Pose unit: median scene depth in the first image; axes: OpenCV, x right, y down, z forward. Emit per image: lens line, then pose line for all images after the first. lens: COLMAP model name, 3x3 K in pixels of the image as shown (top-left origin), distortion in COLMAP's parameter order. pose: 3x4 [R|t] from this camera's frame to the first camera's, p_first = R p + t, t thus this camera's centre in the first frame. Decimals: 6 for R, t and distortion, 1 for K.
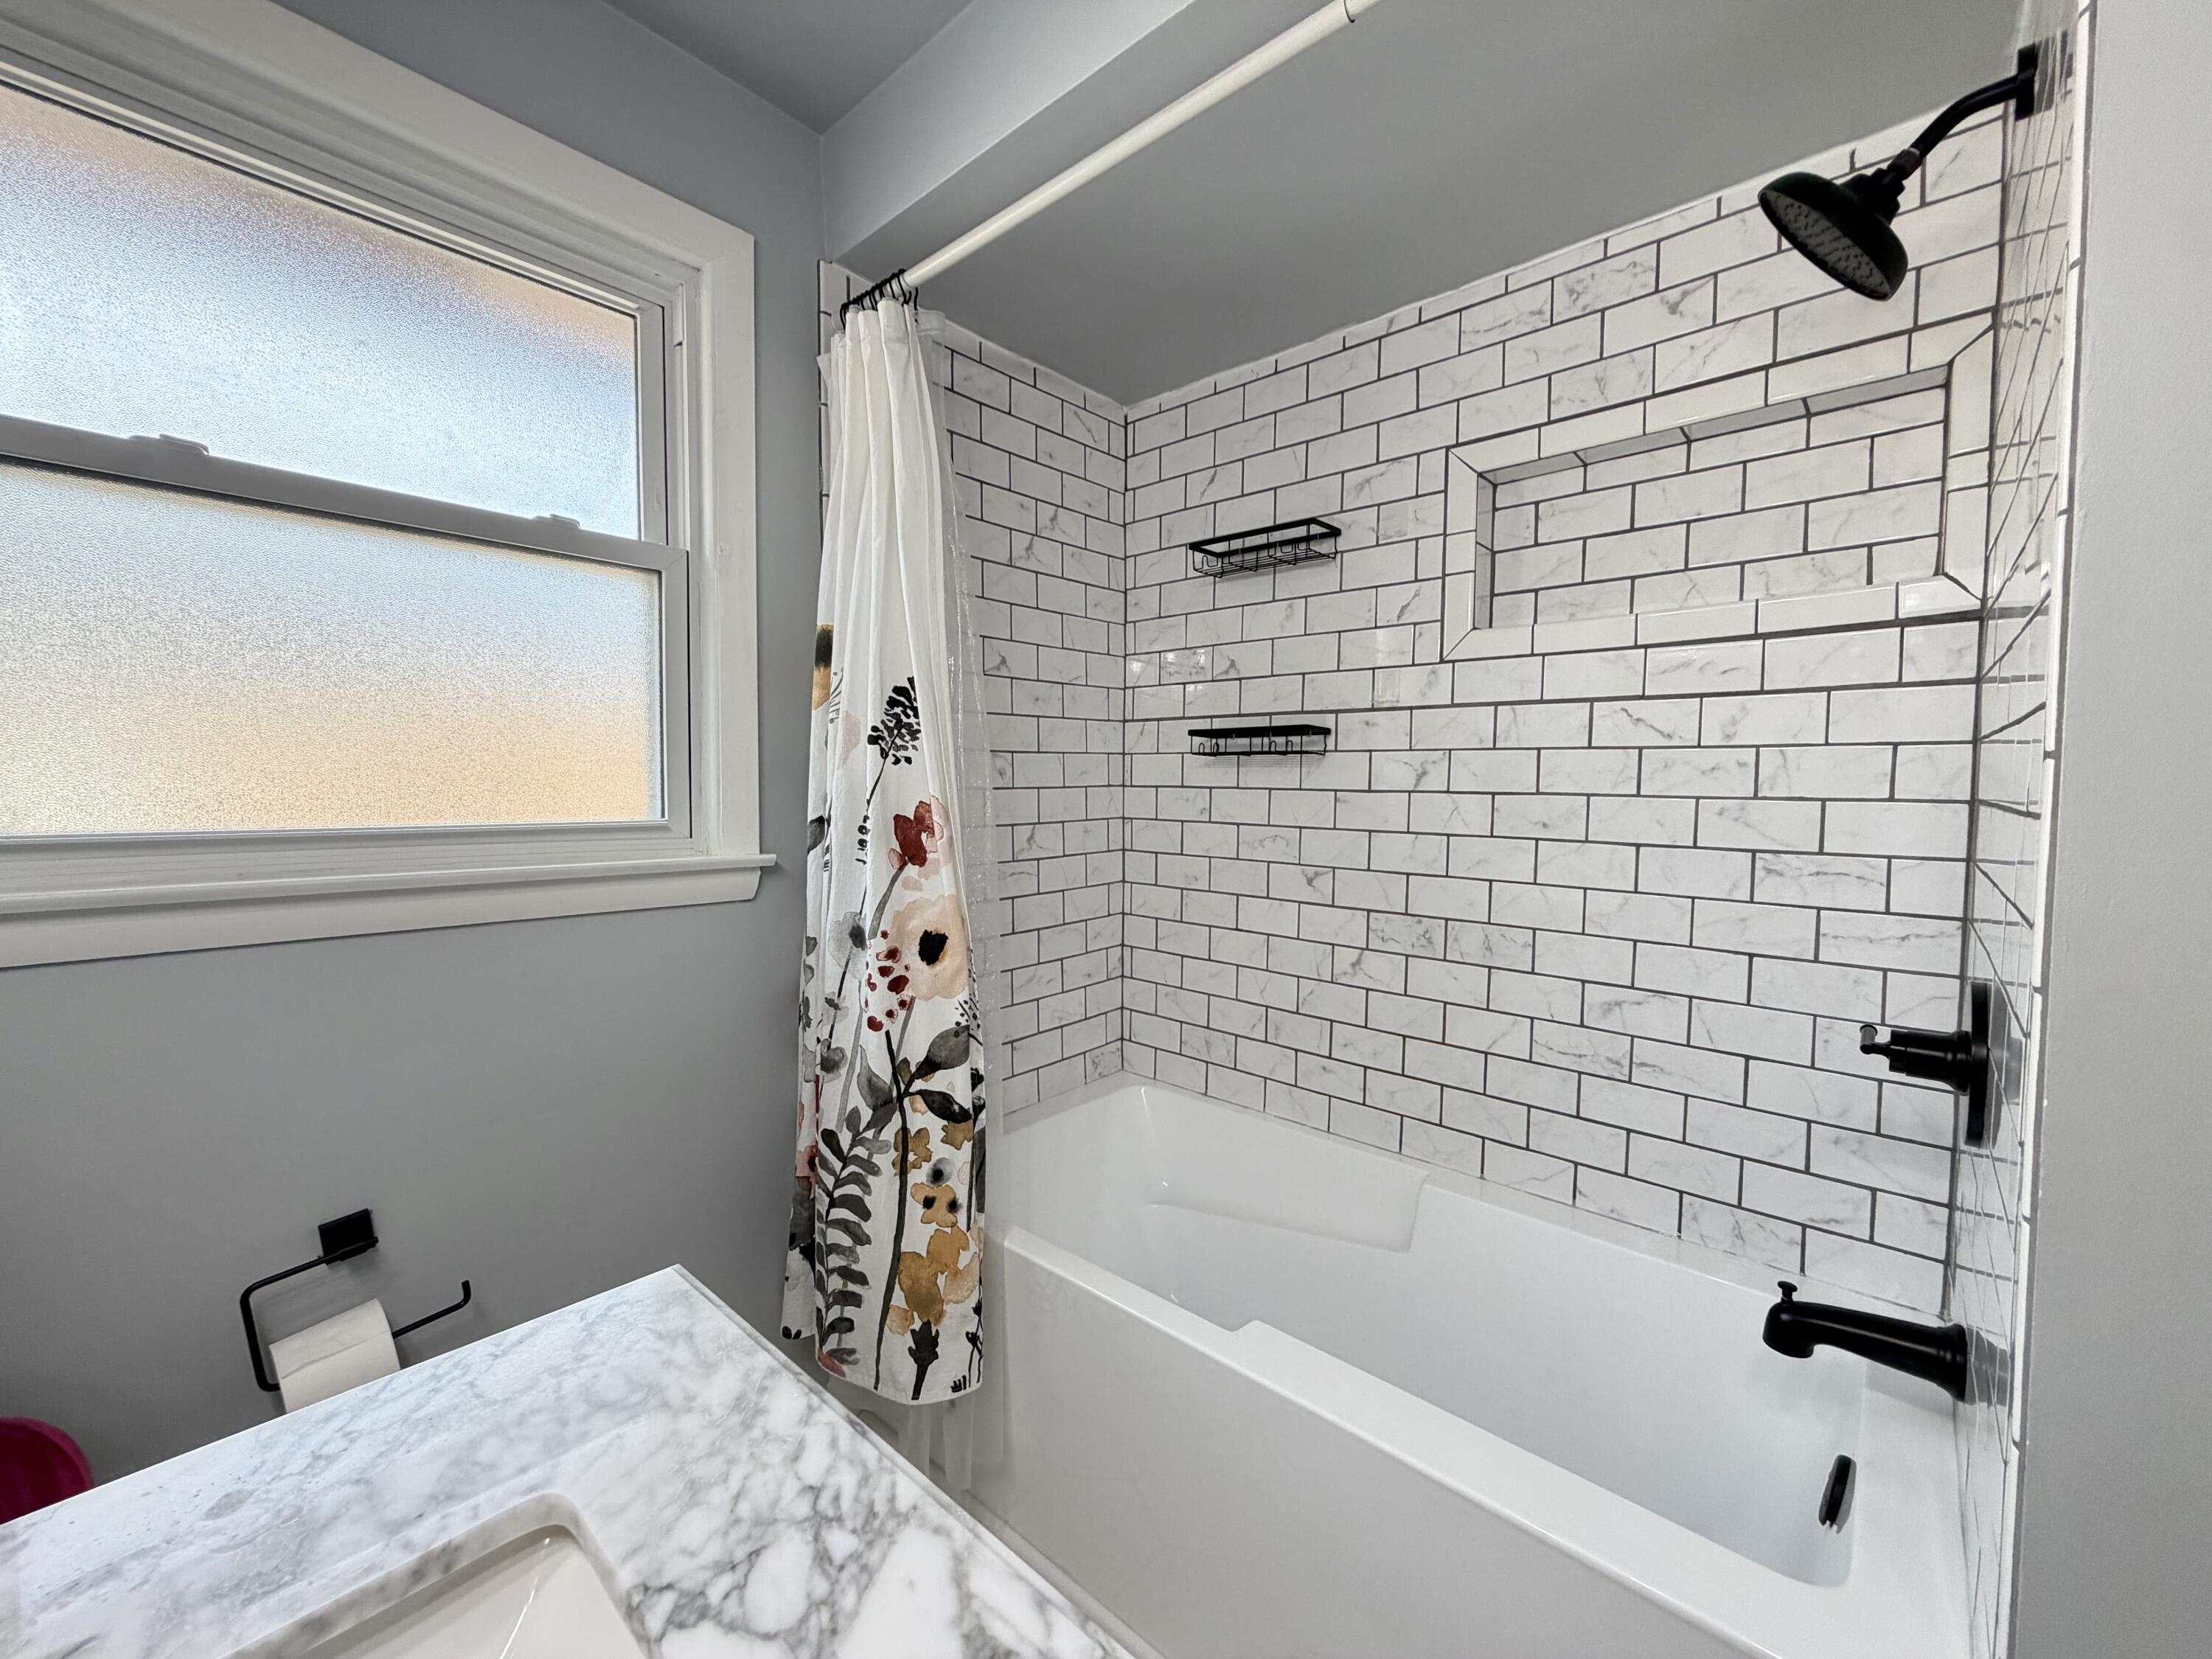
lens RADIAL K [[879.1, 0, 1106.0], [0, 879.1, 829.5], [0, 0, 1]] dist [0.000087, -0.000203]
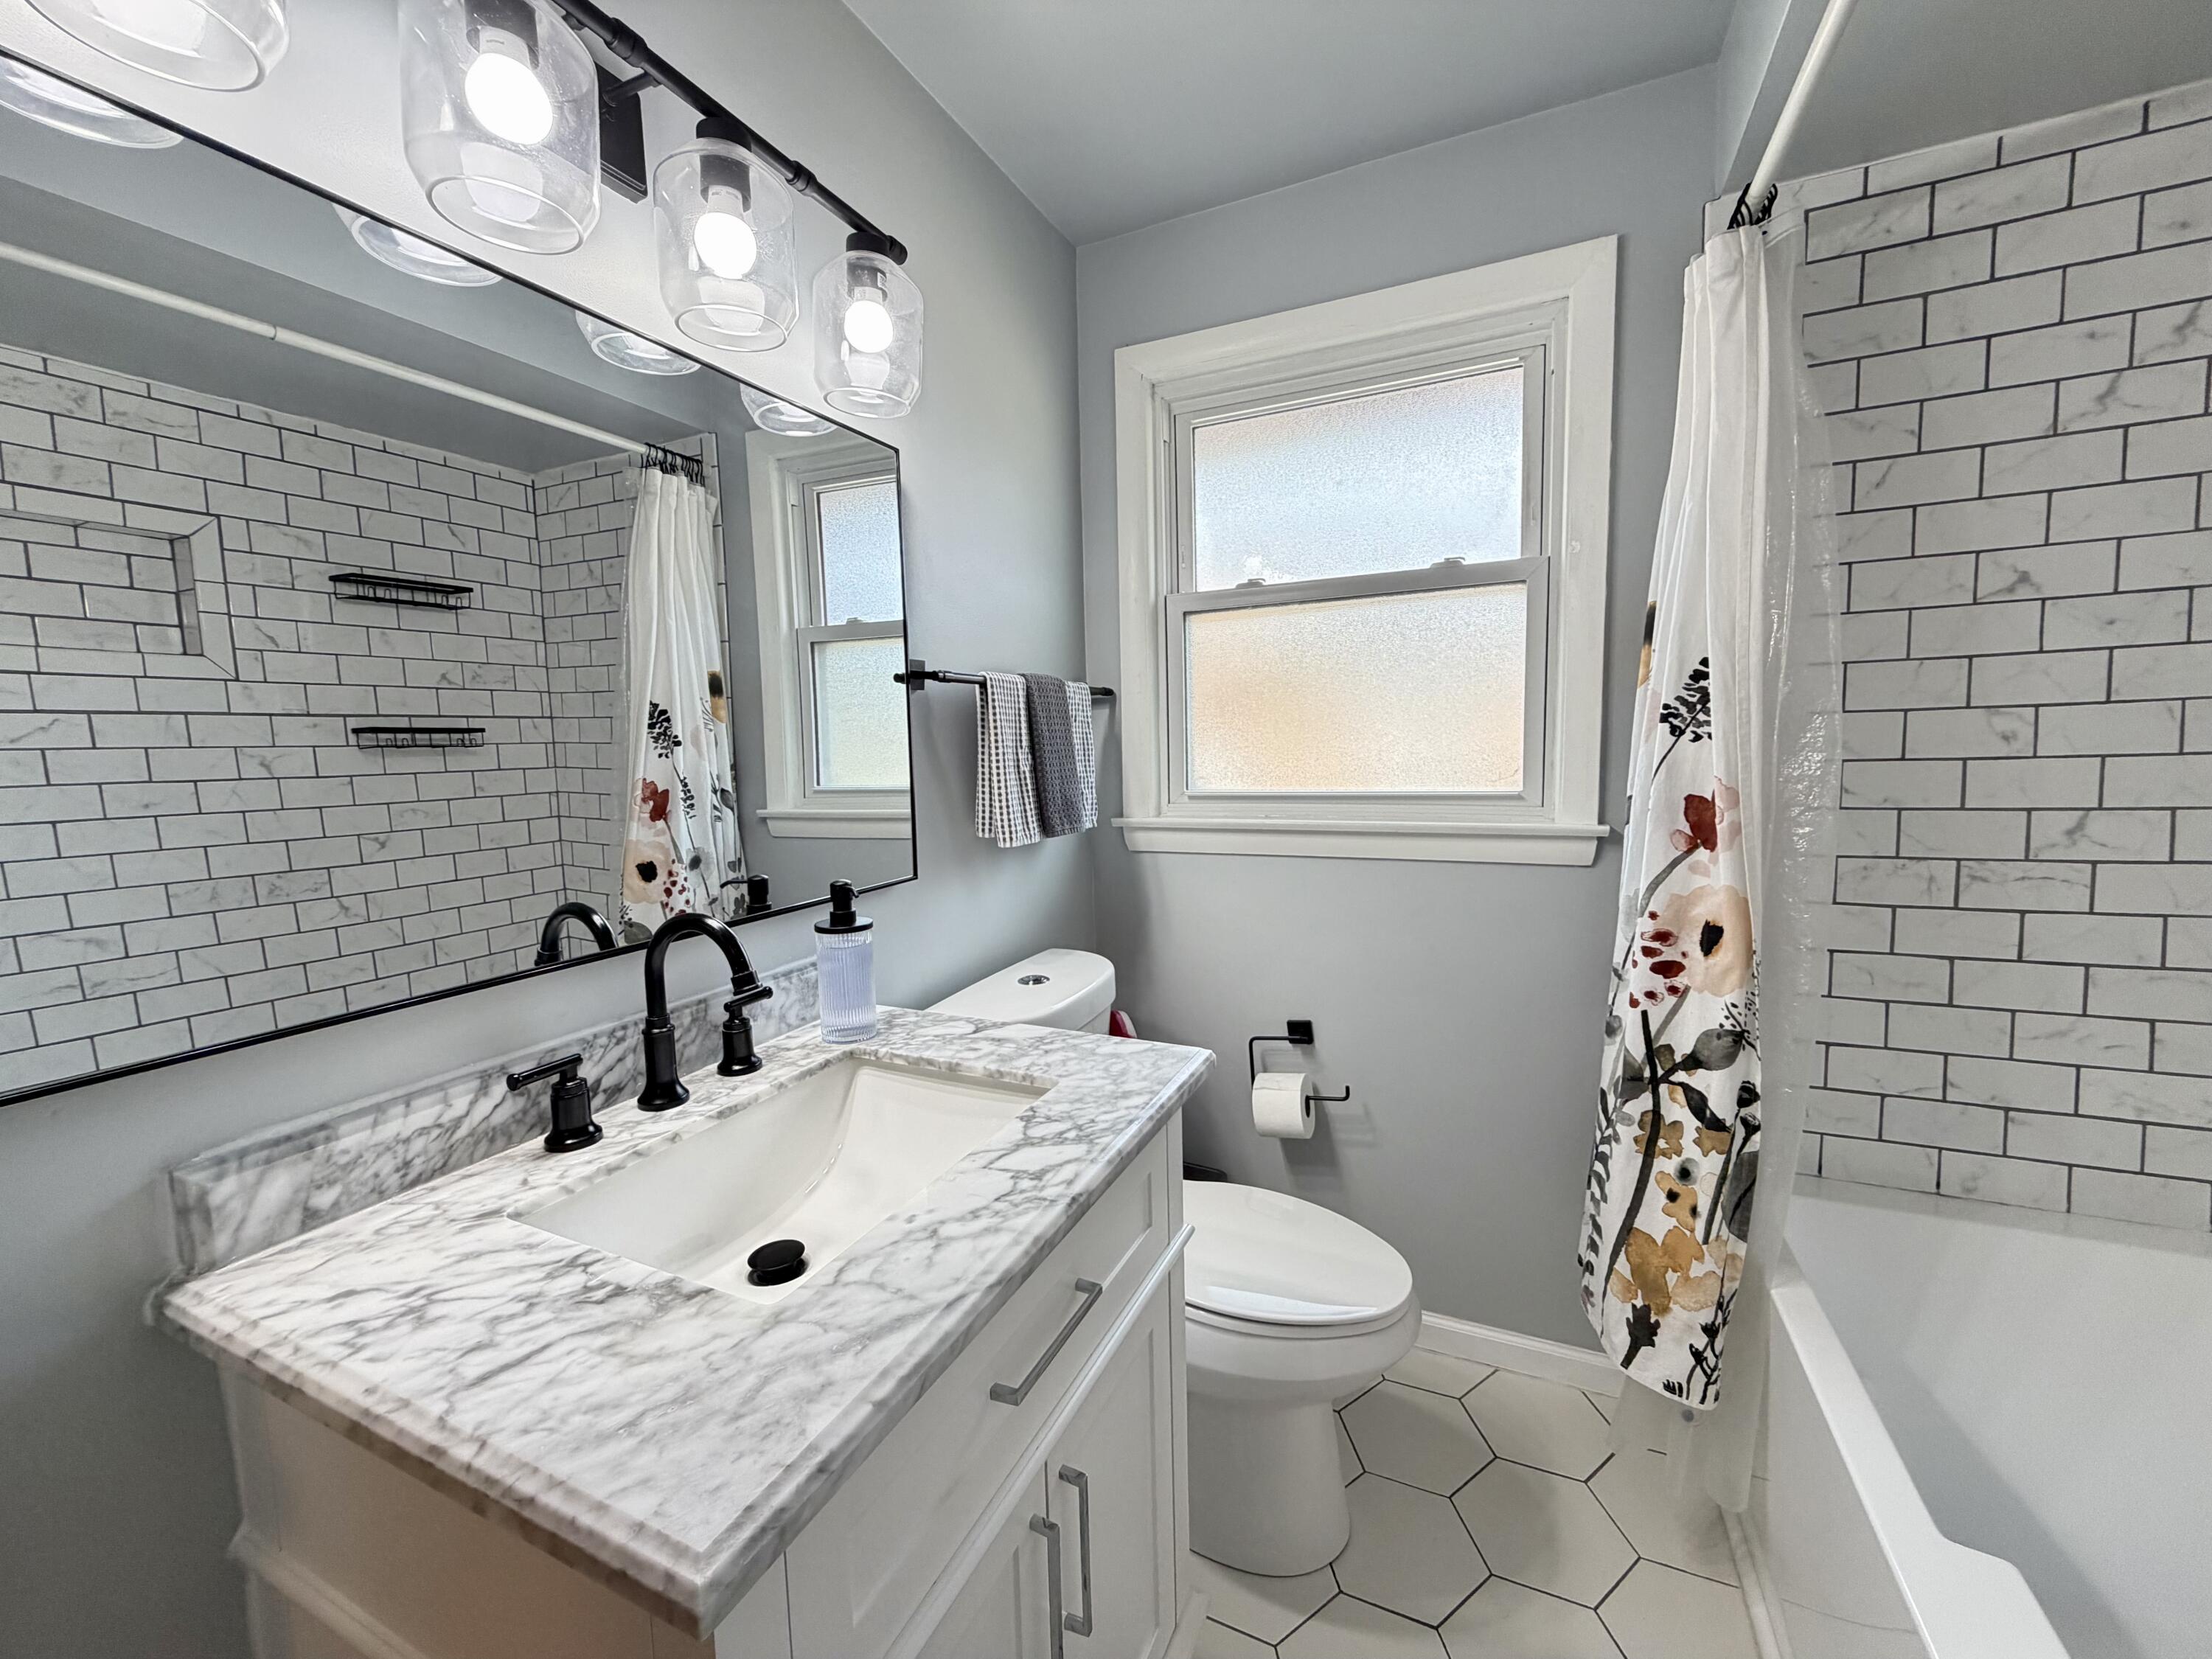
lens RADIAL K [[879.1, 0, 1106.0], [0, 879.1, 829.5], [0, 0, 1]] dist [0.000087, -0.000203]
pose [[0.292476, 0.078634, -0.953034, 0.501082], [-0.019539, 0.996897, 0.076257, -0.040604], [0.956073, -0.003682, 0.293105, 0.116482]]
